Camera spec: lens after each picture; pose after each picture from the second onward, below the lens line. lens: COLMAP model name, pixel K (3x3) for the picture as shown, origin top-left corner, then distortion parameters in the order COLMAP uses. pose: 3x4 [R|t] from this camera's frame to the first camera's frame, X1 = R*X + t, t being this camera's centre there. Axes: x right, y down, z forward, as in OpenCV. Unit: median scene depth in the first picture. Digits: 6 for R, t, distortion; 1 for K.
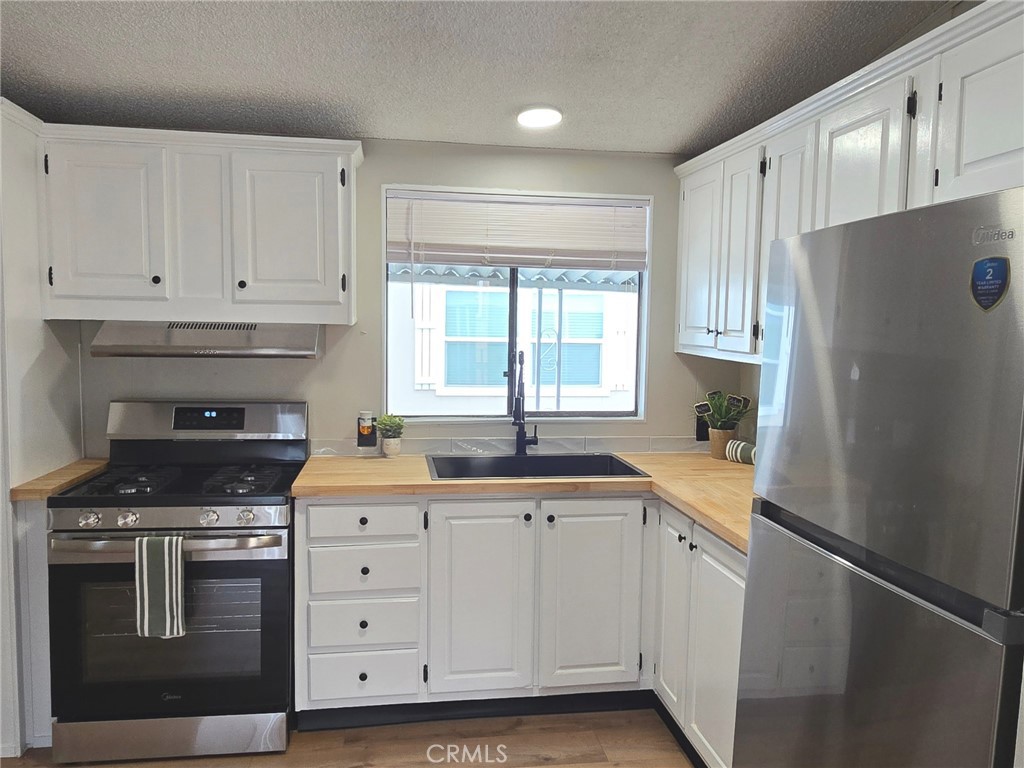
lens RADIAL K [[773.8, 0, 512.0], [0, 773.8, 384.0], [0, 0, 1]] dist [0.005322, 0.001208]
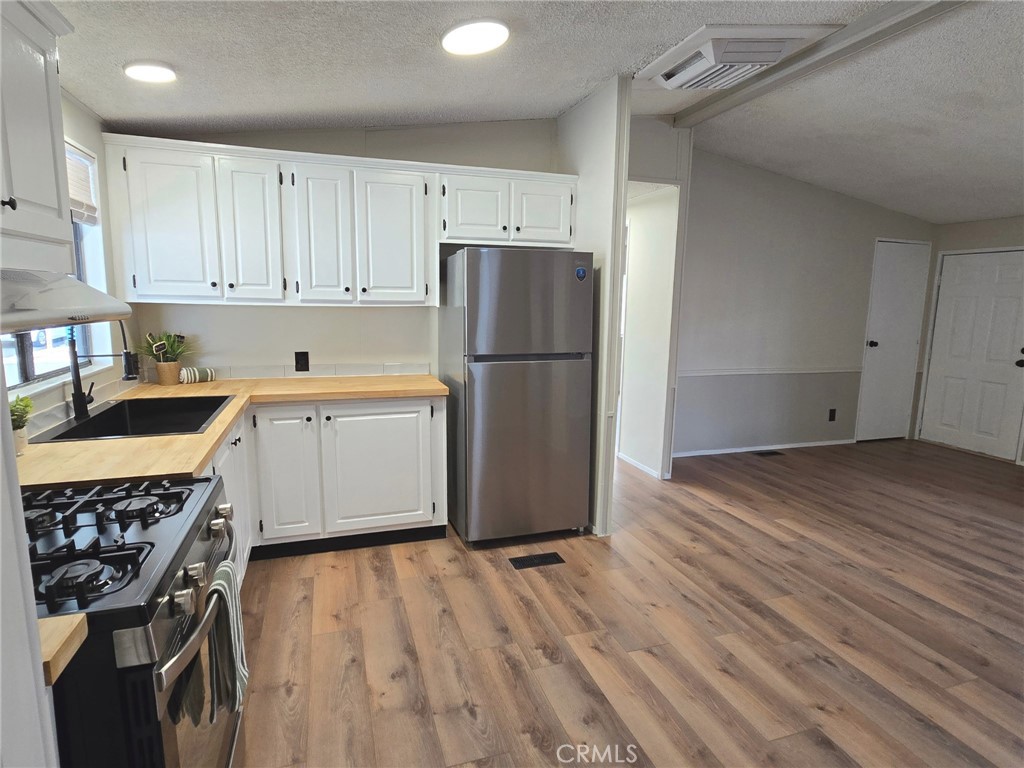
lens RADIAL K [[564.9, 0, 512.0], [0, 564.9, 384.0], [0, 0, 1]] dist [0.002434, -0.000189]
pose [[-0.164690, -0.166617, 0.972171, -0.720299], [0.059950, 0.982116, 0.178477, -0.037718], [-0.984522, 0.087675, -0.151756, 0.584479]]
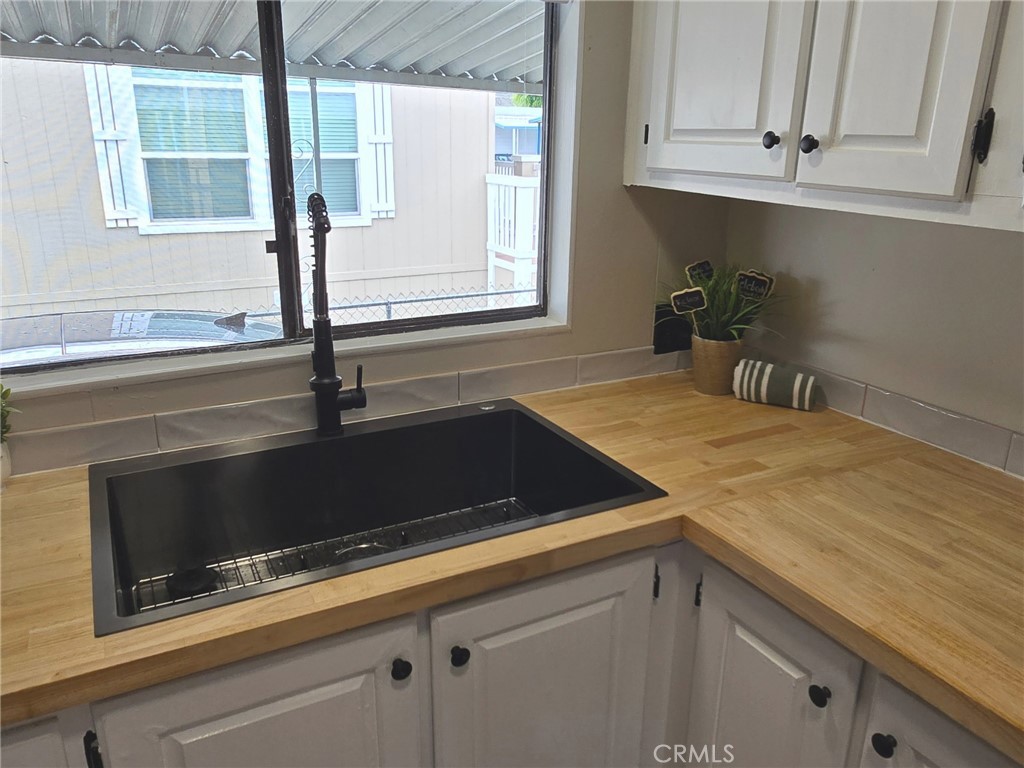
lens RADIAL K [[773.8, 0, 512.0], [0, 773.8, 384.0], [0, 0, 1]] dist [0.005322, 0.001208]
pose [[0.944253, -0.104620, 0.312155, -0.025357], [0.029390, 0.971166, 0.236586, -0.038129], [-0.327906, -0.214223, 0.920101, 0.555848]]
